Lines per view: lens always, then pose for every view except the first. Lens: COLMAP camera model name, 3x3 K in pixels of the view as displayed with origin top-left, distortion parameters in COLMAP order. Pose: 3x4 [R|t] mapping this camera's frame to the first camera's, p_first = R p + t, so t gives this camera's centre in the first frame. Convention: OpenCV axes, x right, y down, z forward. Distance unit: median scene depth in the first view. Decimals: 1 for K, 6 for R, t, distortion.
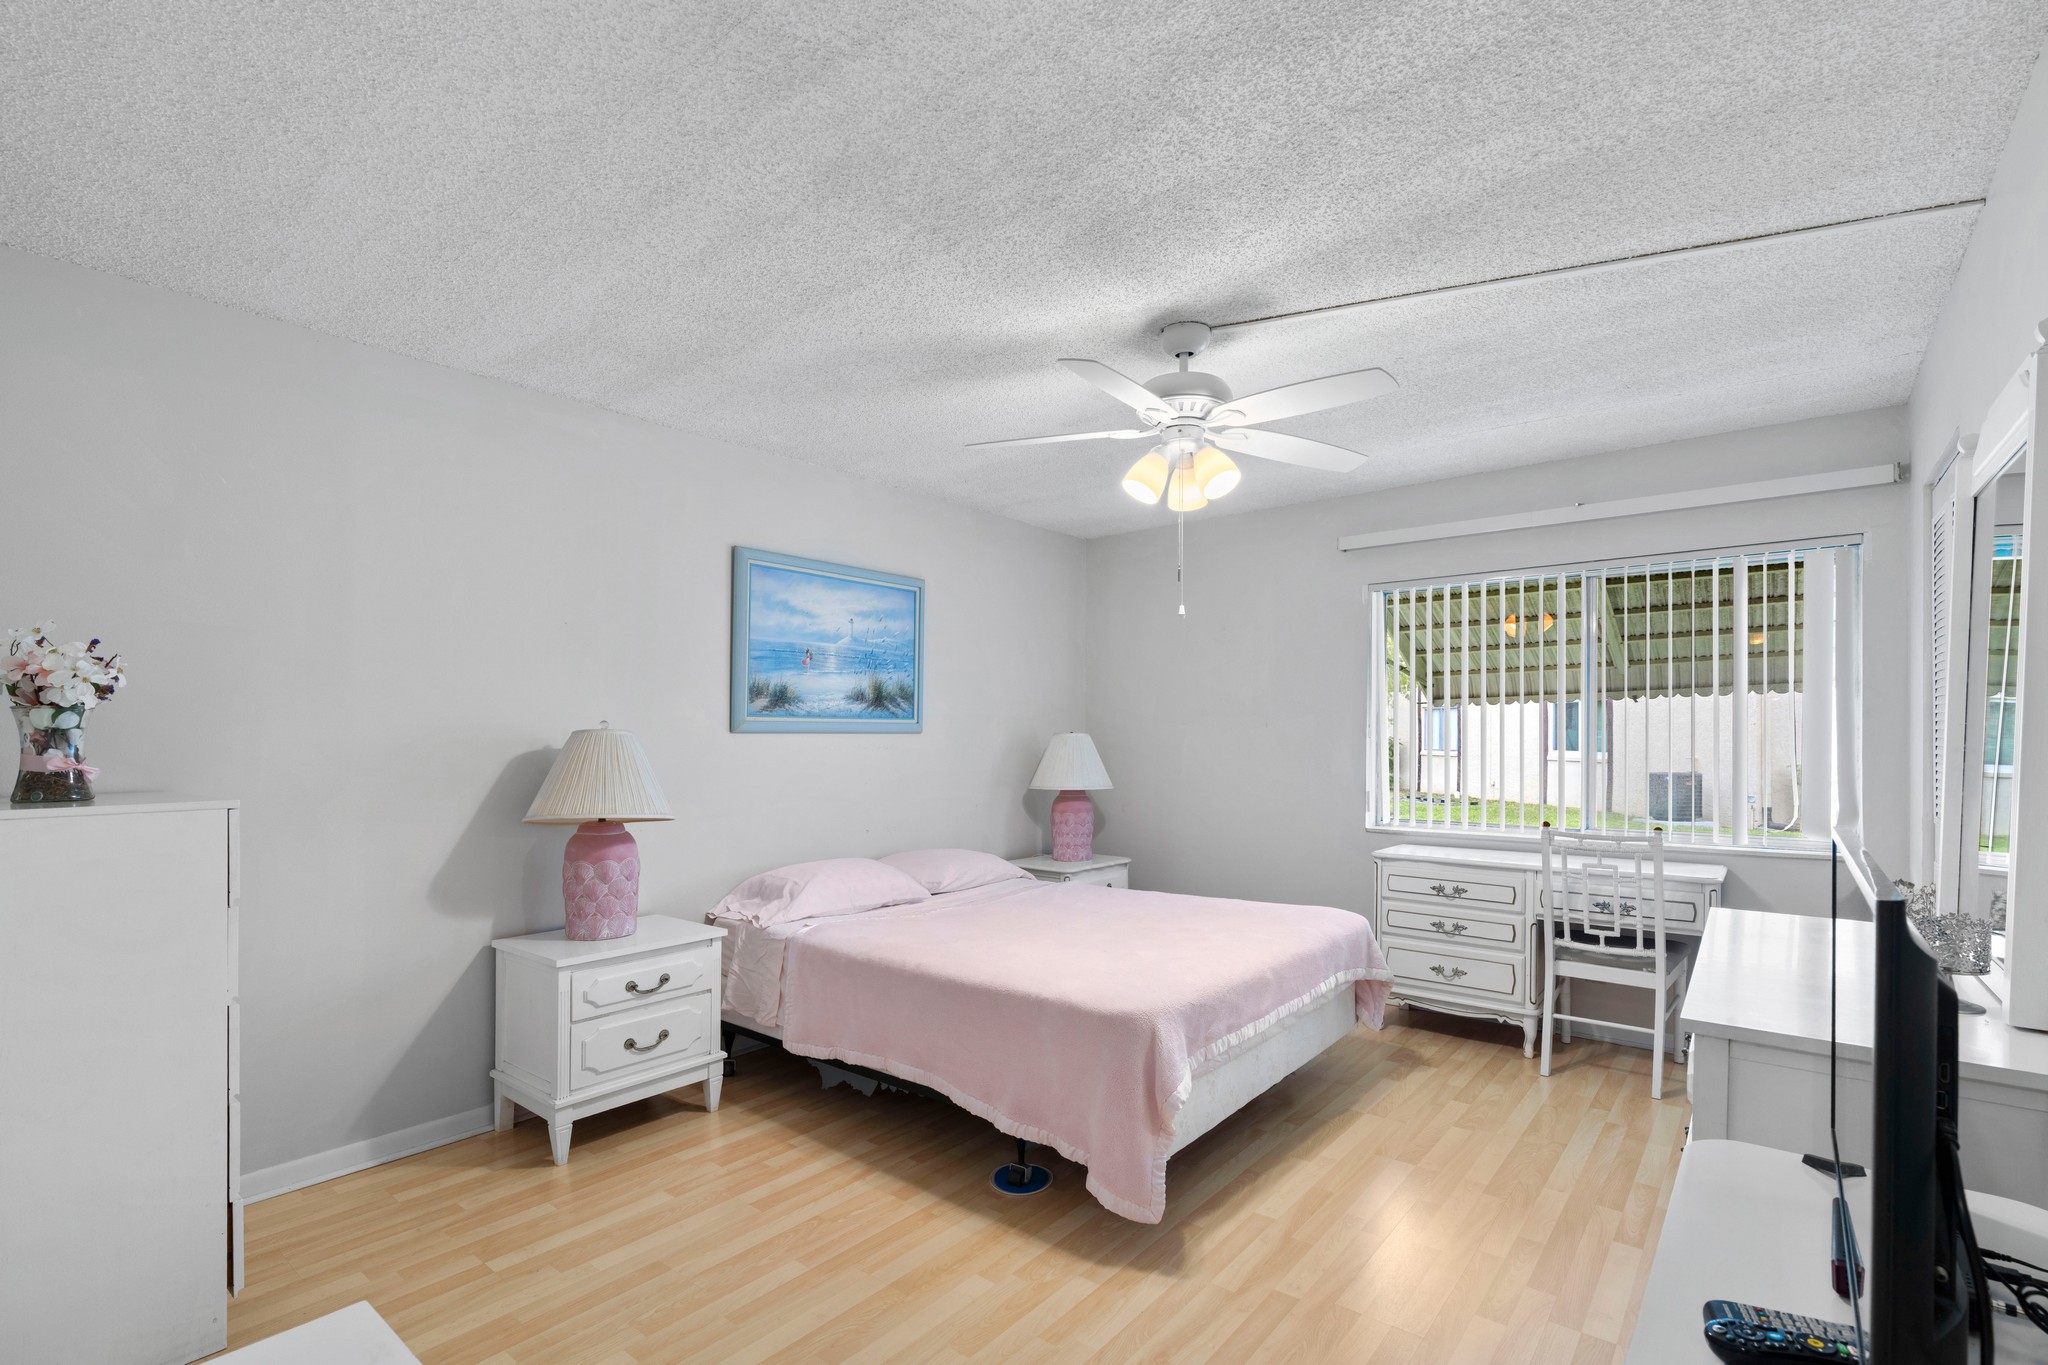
lens RADIAL K [[932.1, 0, 1031.6], [0, 932.1, 690.6], [0, 0, 1]] dist [-0.000484, 0.001593]
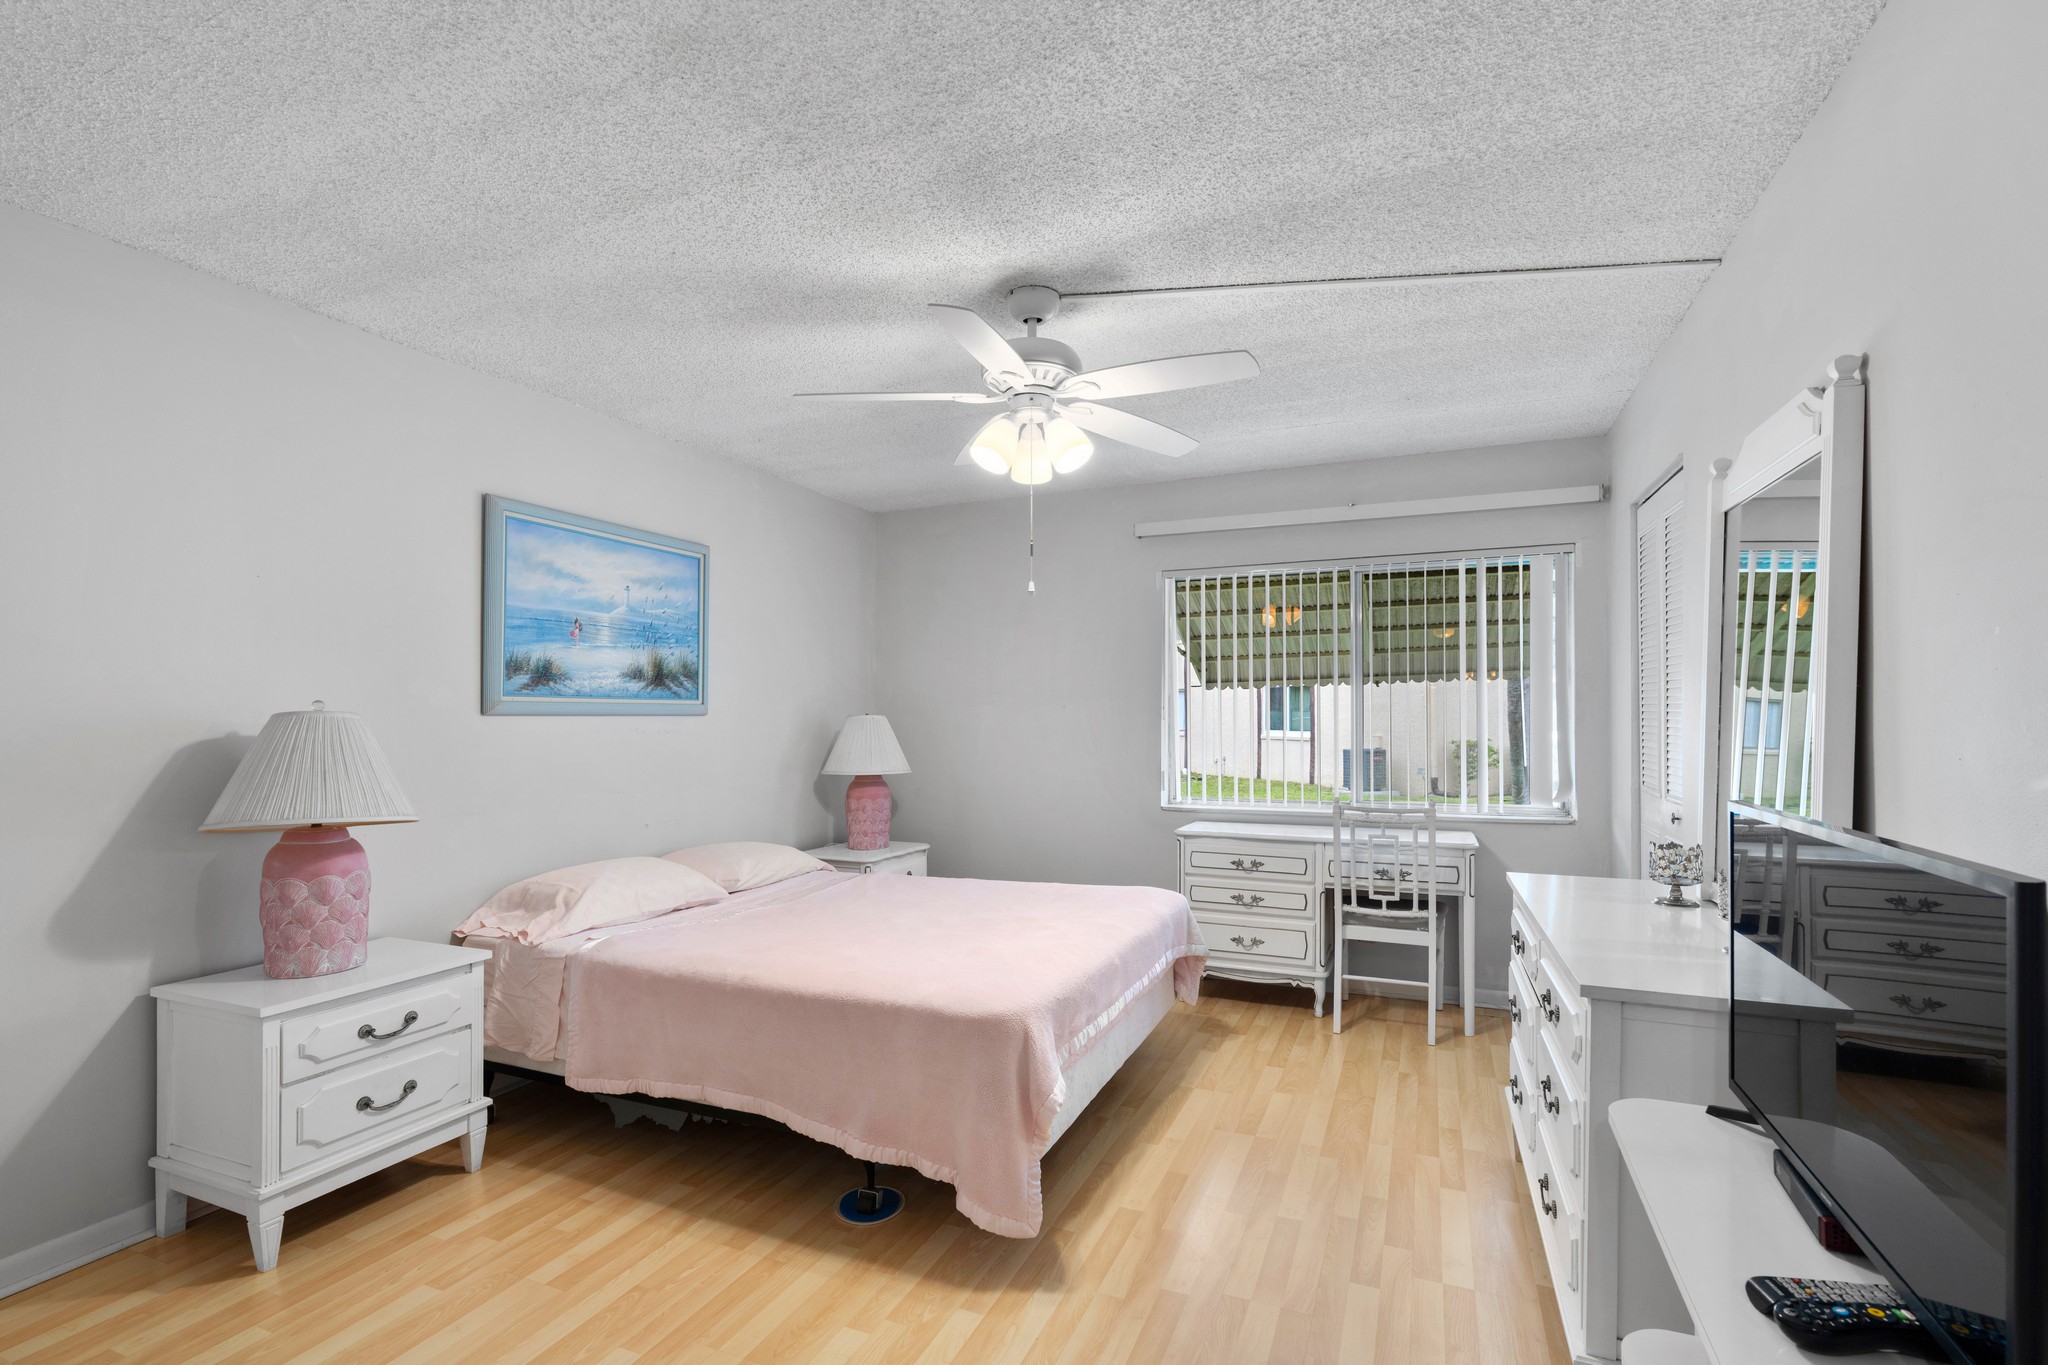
lens RADIAL K [[925.0, 0, 1024.0], [0, 925.0, 682.5], [0, 0, 1]] dist [-0.000344, 0.001442]
pose [[0.963081, 0.008496, 0.269078, -0.096577], [-0.011404, 0.999892, 0.009245, 0.003123], [-0.268971, -0.011972, 0.963074, 0.081001]]
